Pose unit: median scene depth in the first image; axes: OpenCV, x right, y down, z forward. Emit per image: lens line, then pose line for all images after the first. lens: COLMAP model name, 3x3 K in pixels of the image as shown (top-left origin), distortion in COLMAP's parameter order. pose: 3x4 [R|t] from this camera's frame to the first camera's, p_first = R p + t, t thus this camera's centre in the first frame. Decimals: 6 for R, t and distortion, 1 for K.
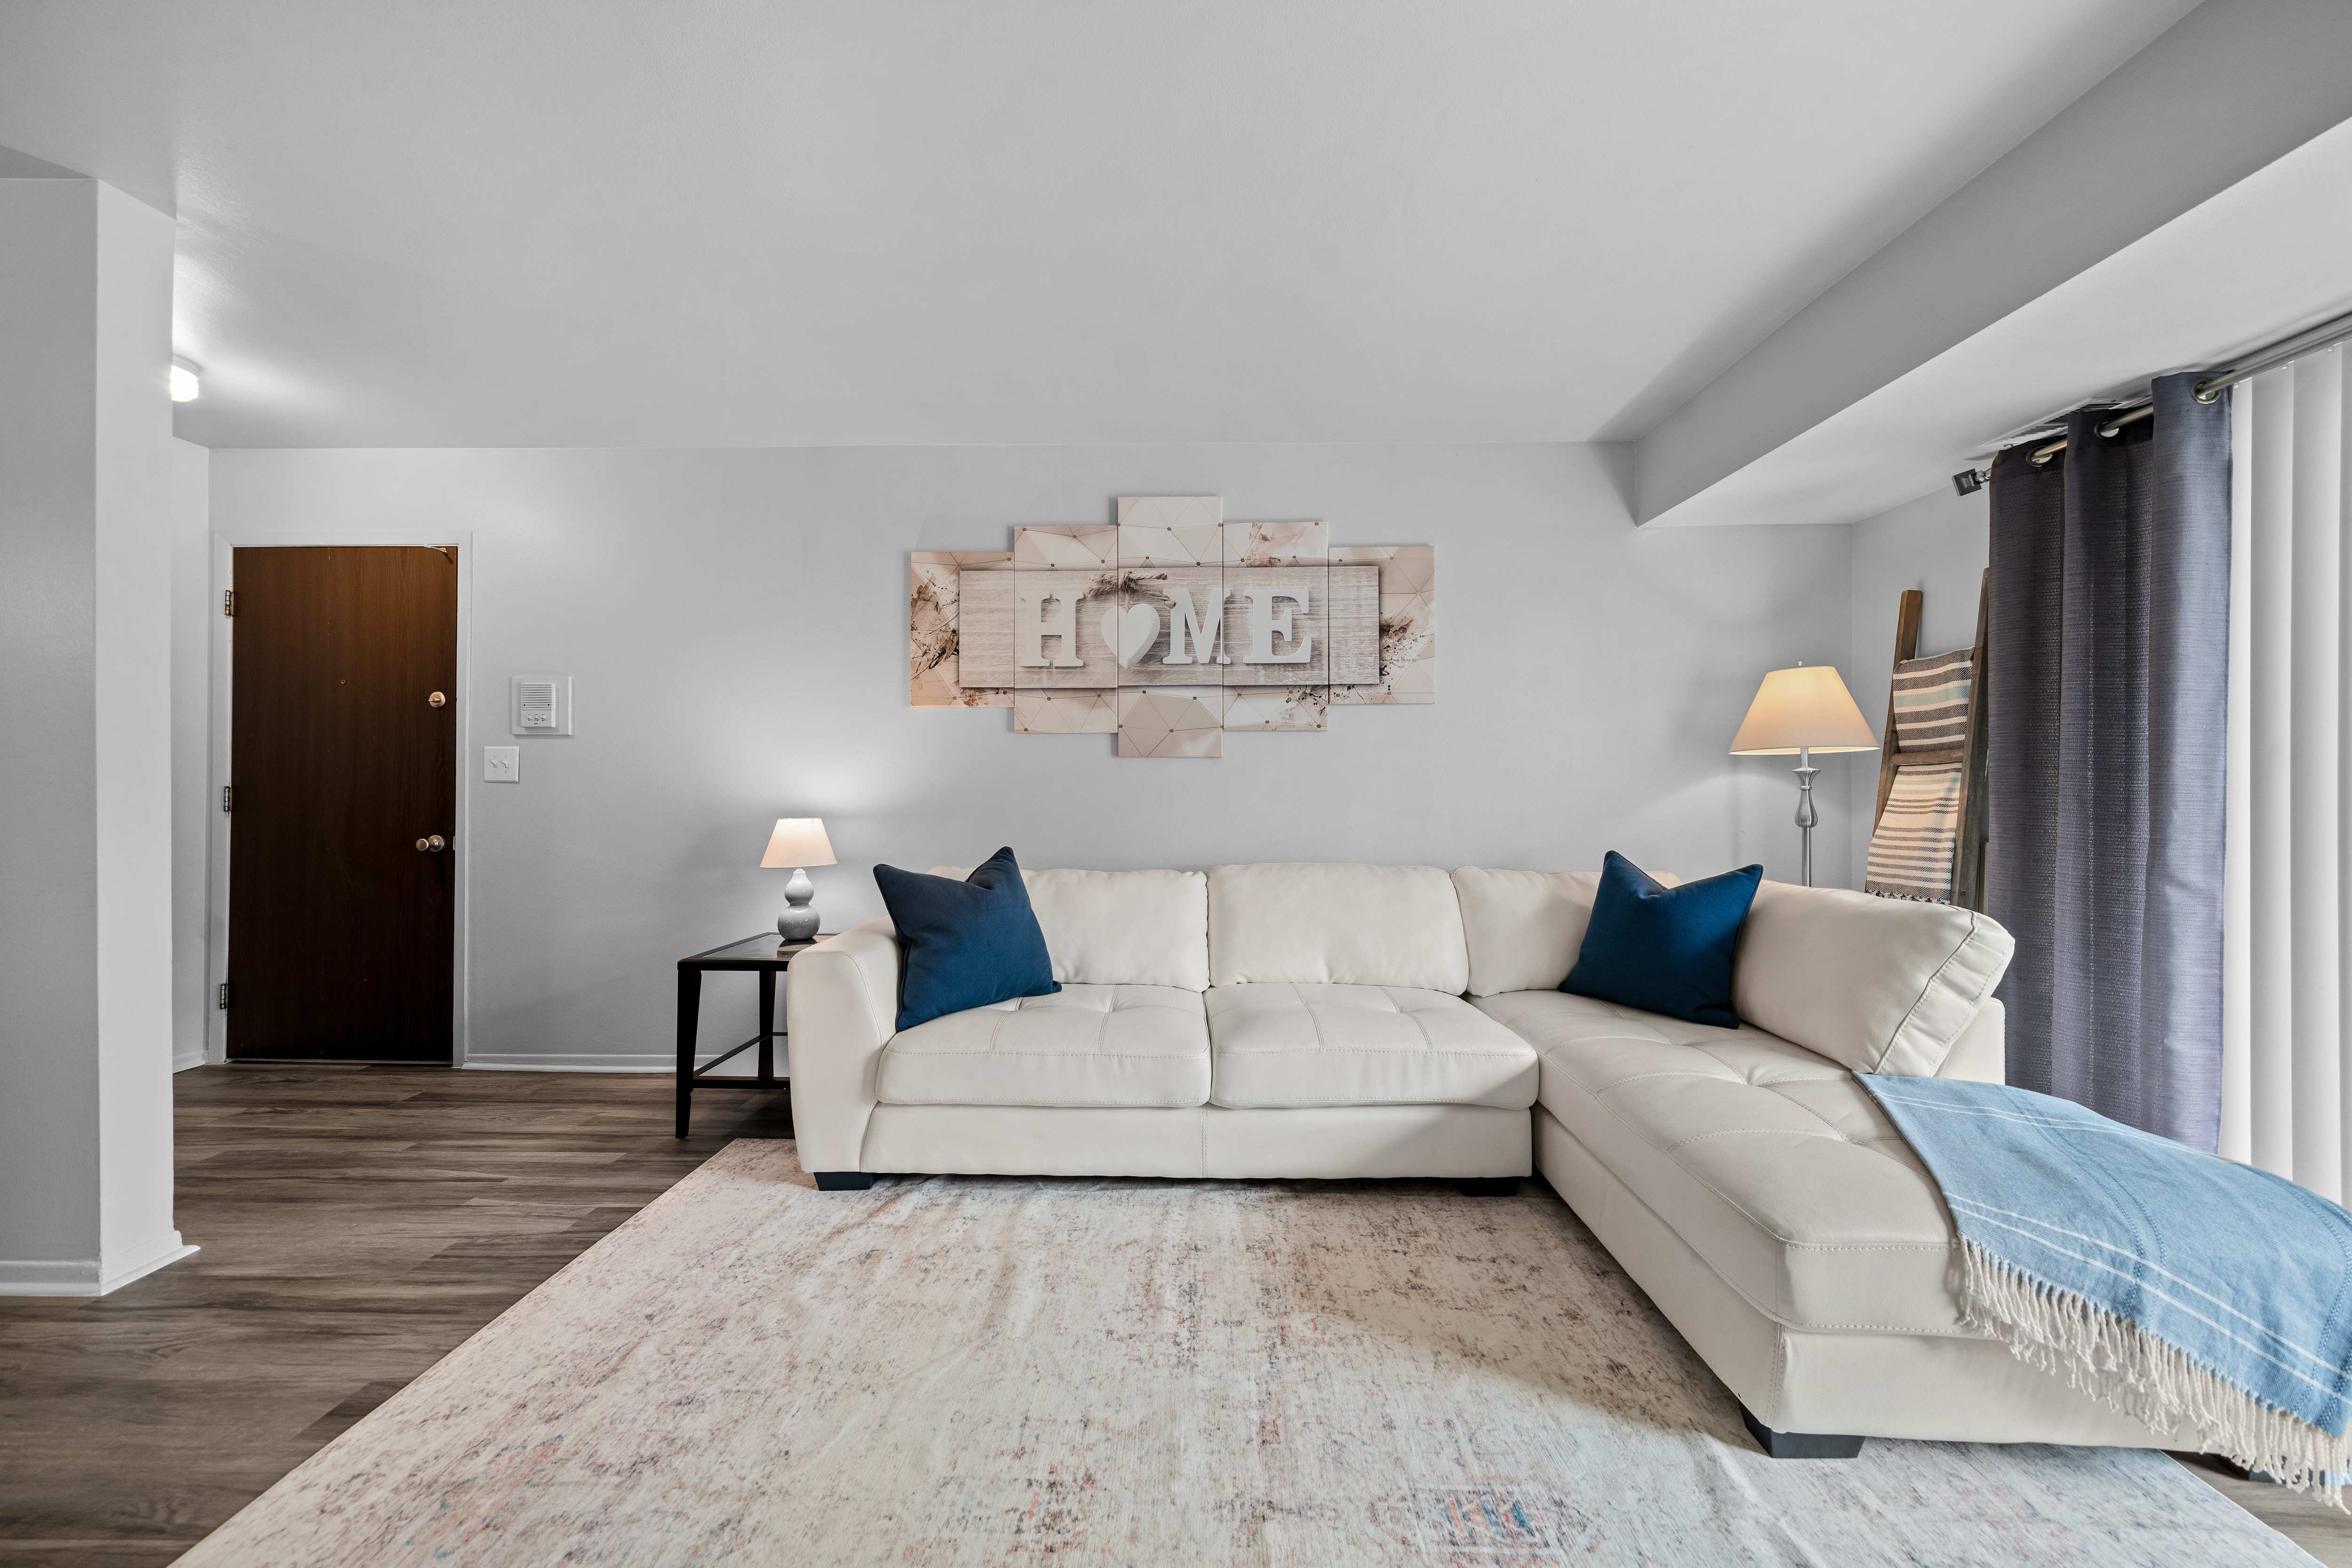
lens RADIAL K [[814.8, 0, 1185.6], [0, 814.8, 784.8], [0, 0, 1]] dist [0.000068, -0.000003]
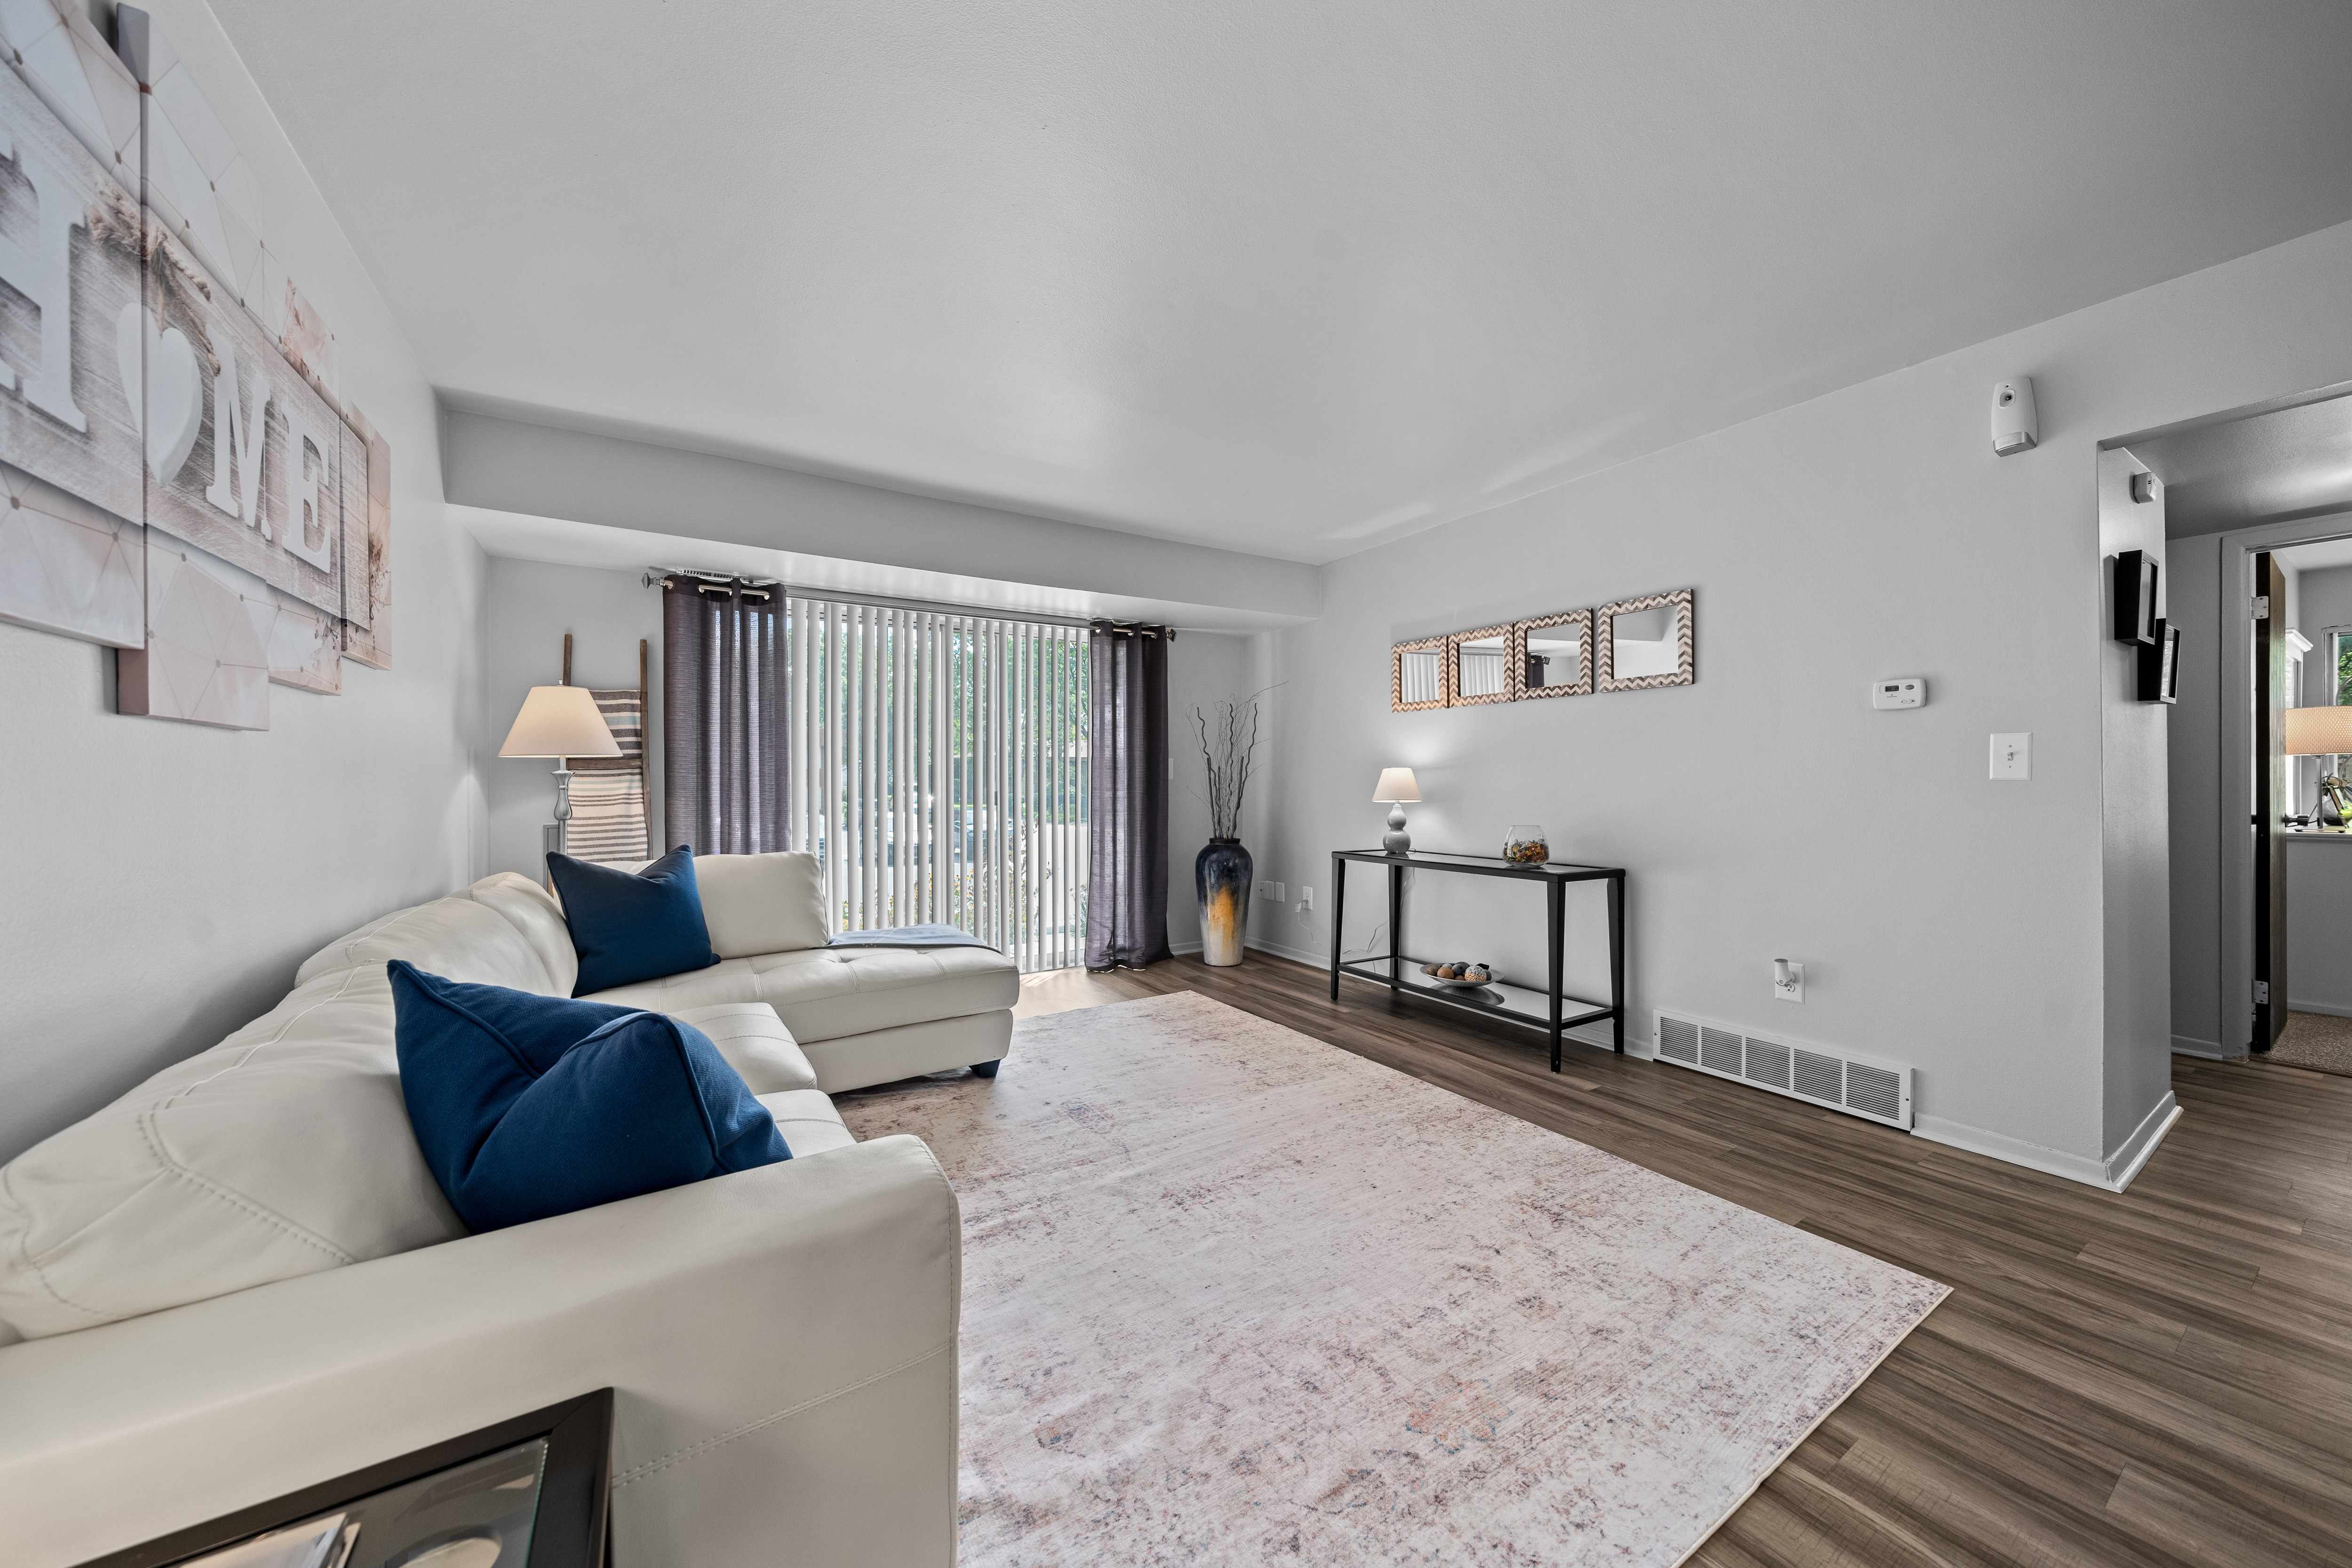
lens RADIAL K [[814.8, 0, 1186.8], [0, 814.8, 783.0], [0, 0, 1]] dist [0.000068, -0.000003]
pose [[-0.568670, -0.004103, 0.822555, -0.663127], [-0.004641, 0.999988, 0.001779, -0.007273], [-0.822552, -0.002806, -0.568682, 0.829794]]
